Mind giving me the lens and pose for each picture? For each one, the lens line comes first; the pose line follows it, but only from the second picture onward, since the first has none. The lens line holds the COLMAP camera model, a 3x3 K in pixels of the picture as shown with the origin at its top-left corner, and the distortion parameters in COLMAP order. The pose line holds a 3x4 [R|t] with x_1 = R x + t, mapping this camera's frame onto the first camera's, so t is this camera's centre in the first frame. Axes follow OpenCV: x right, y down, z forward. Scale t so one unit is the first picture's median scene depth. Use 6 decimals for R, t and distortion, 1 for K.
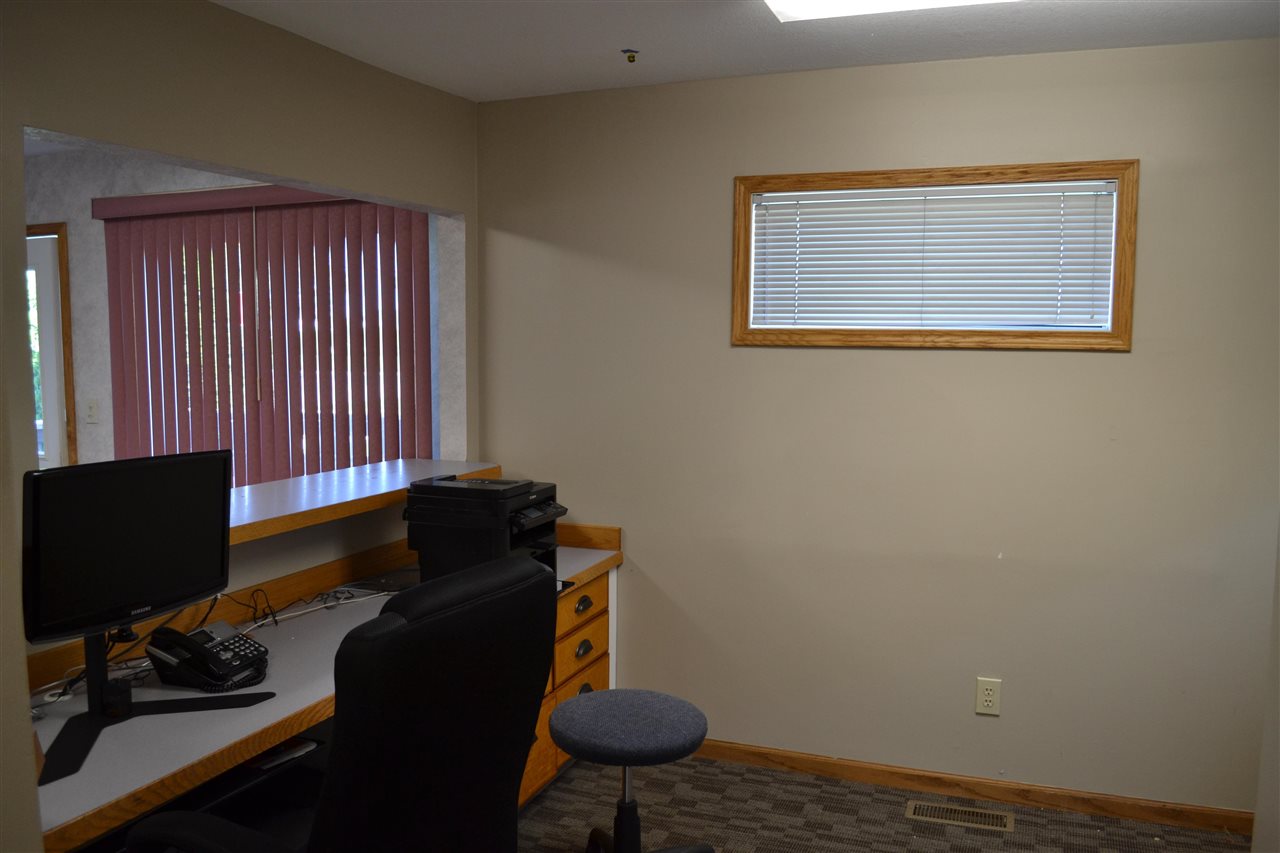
lens RADIAL K [[1059.8, 0, 637.0], [0, 1059.8, 433.3], [0, 0, 1]] dist [-0.079790, 0.009319]
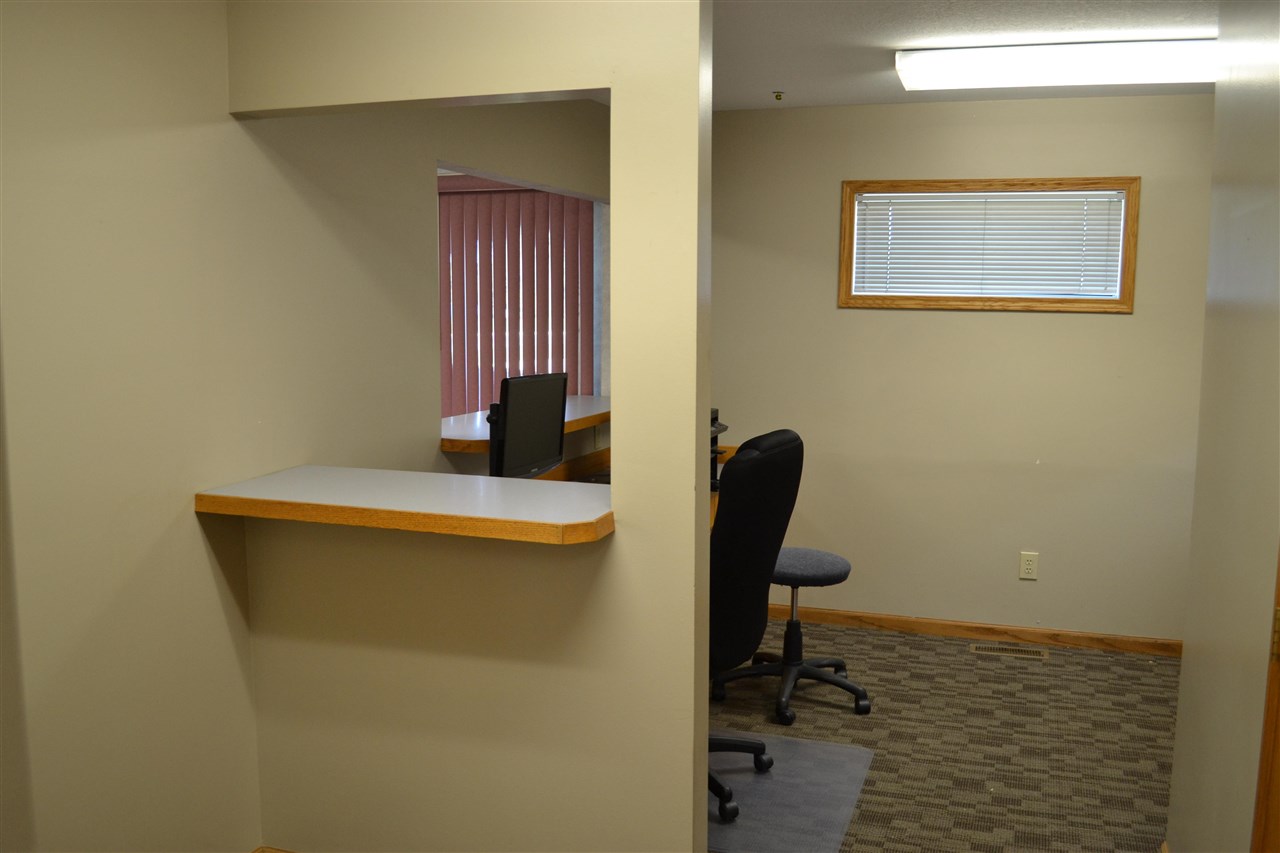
lens RADIAL K [[1177.4, 0, 645.5], [0, 1177.4, 428.9], [0, 0, 1]] dist [-0.066107, 0.000000]
pose [[0.998739, 0.001147, 0.050191, -0.242984], [-0.002119, 0.999811, 0.019306, 0.044675], [-0.050159, -0.019388, 0.998553, -0.499894]]
